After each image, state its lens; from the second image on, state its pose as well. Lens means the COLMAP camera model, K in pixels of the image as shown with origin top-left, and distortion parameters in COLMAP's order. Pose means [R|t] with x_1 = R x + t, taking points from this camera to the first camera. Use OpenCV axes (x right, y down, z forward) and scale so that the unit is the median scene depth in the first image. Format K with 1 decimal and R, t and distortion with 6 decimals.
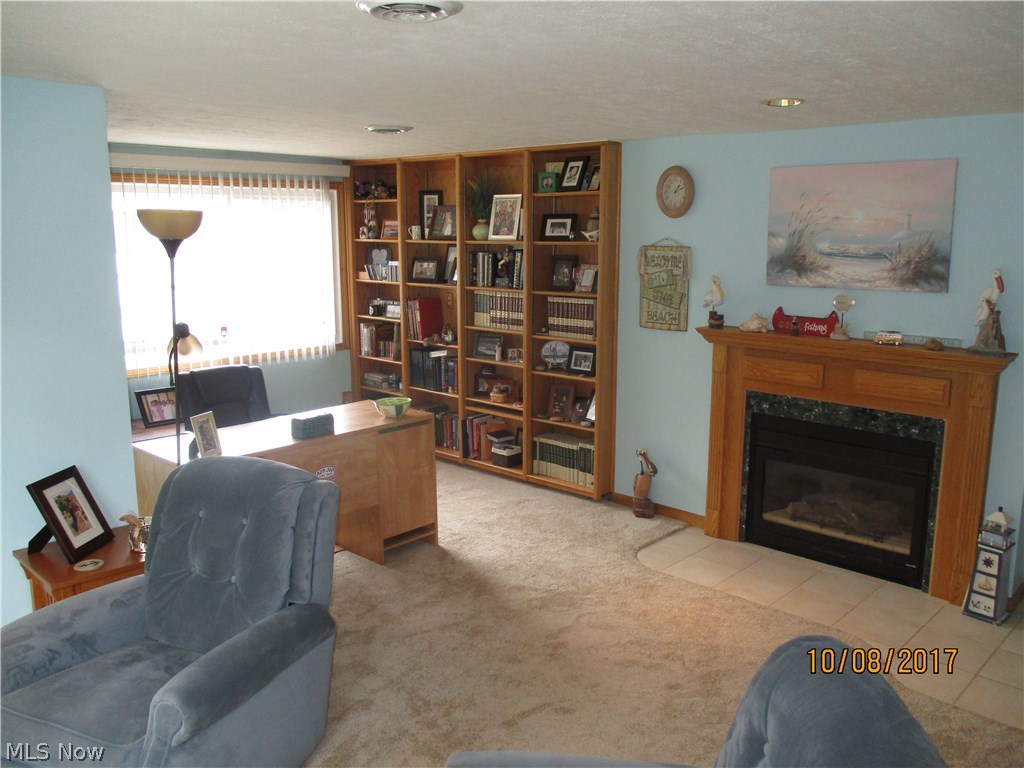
lens RADIAL K [[863.7, 0, 518.1], [0, 863.7, 384.9], [0, 0, 1]] dist [-0.019911, 0.003378]
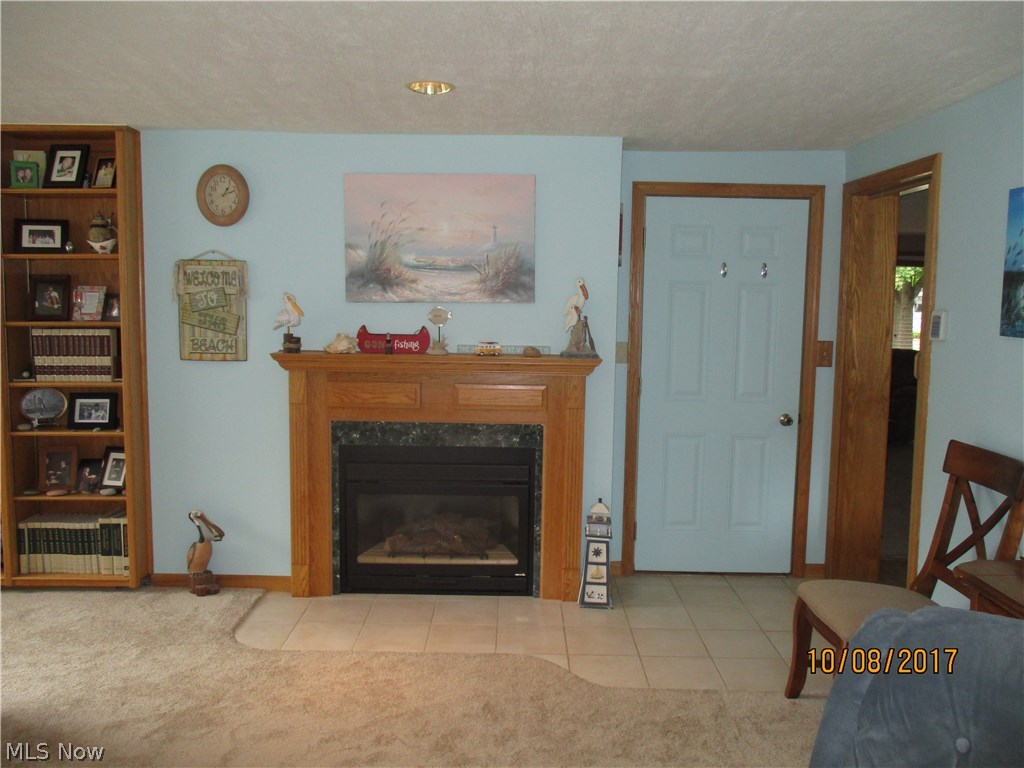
lens RADIAL K [[863.7, 0, 512.3], [0, 863.7, 383.0], [0, 0, 1]] dist [-0.019911, 0.003378]
pose [[0.725831, -0.062750, 0.685005, -0.204069], [0.114242, 0.992997, -0.030087, 0.015291], [-0.678320, 0.100095, 0.727917, 0.223911]]
